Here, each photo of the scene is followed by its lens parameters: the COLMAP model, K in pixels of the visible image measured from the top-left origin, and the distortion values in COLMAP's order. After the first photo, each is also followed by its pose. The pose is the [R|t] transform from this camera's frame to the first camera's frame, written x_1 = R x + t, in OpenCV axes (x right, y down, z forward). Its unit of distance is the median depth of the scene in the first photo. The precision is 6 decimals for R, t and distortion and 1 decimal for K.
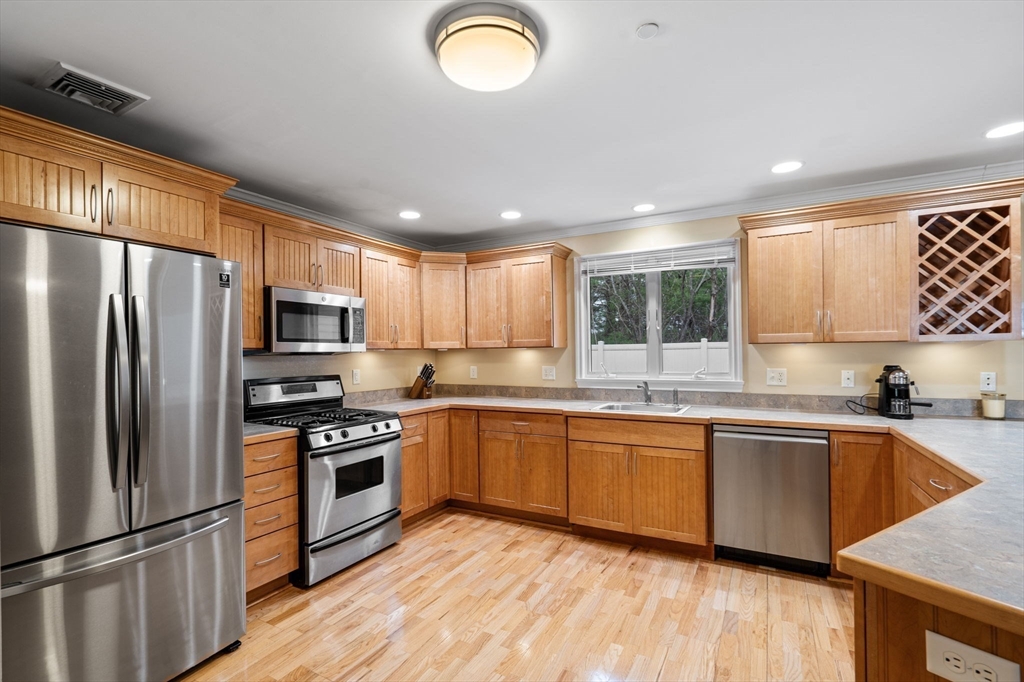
lens RADIAL K [[471.8, 0, 515.9], [0, 471.8, 345.0], [0, 0, 1]] dist [-0.002066, 0.000687]
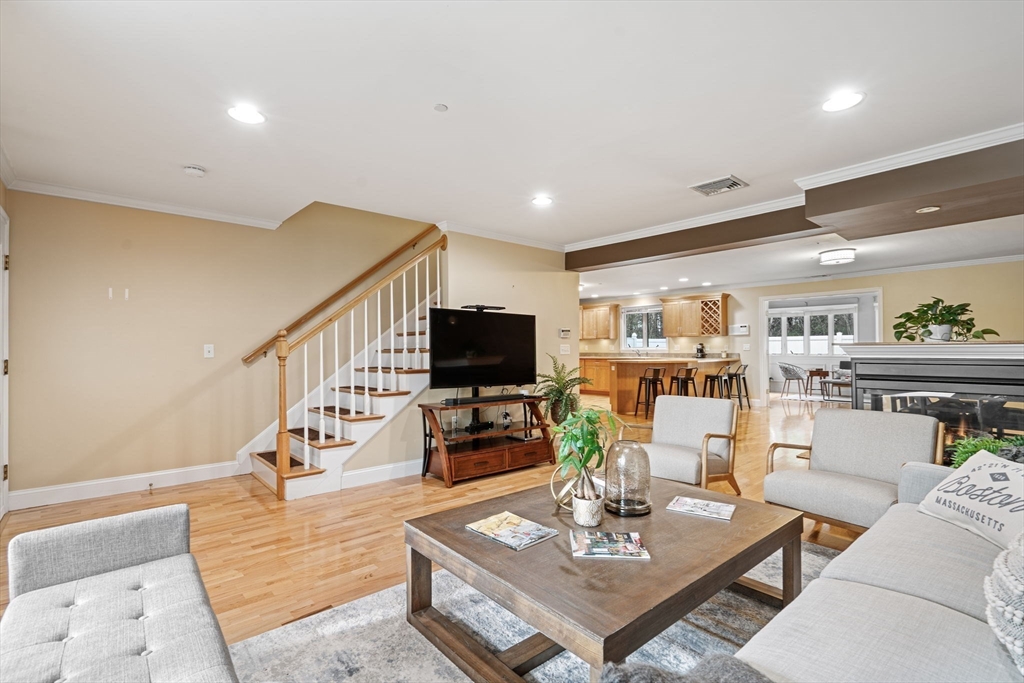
lens RADIAL K [[472.0, 0, 512.0], [0, 472.0, 341.5], [0, 0, 1]] dist [-0.000592, 0.001042]
pose [[0.940112, 0.001362, -0.340864, 0.588164], [-0.000620, 0.999997, 0.002285, 0.019888], [0.340866, -0.001936, 0.940110, -2.303364]]
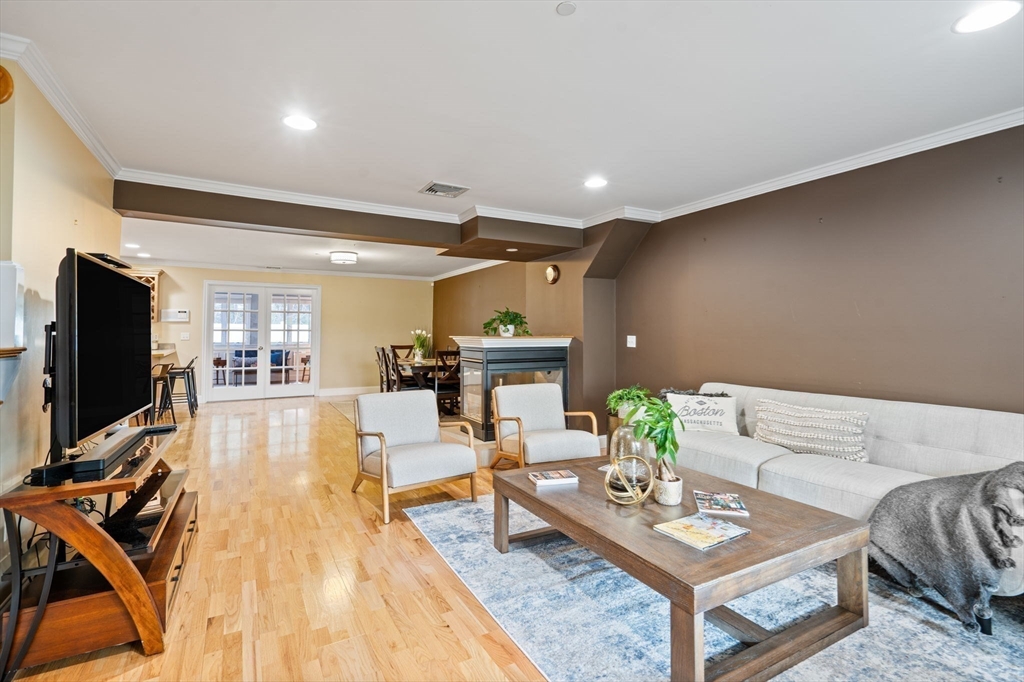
lens RADIAL K [[479.3, 0, 508.7], [0, 479.3, 313.8], [0, 0, 1]] dist [0.000435, 0.001020]
pose [[0.535237, 0.044712, 0.843518, -0.227011], [-0.018745, 0.998981, -0.041059, 0.014003], [-0.844494, 0.006164, 0.535529, -1.889409]]
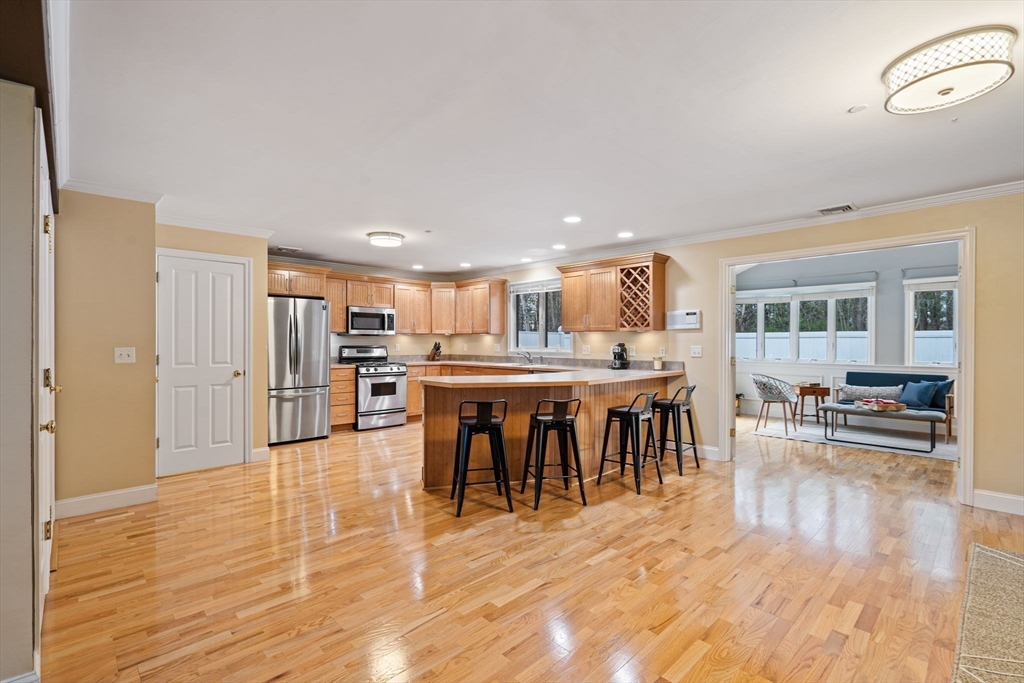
lens RADIAL K [[472.0, 0, 512.0], [0, 472.0, 341.5], [0, 0, 1]] dist [-0.000592, 0.001042]
pose [[0.954122, 0.012518, -0.299157, 0.825837], [-0.008509, 0.999856, 0.014698, 0.009513], [0.299298, -0.011478, 0.954091, -0.864511]]
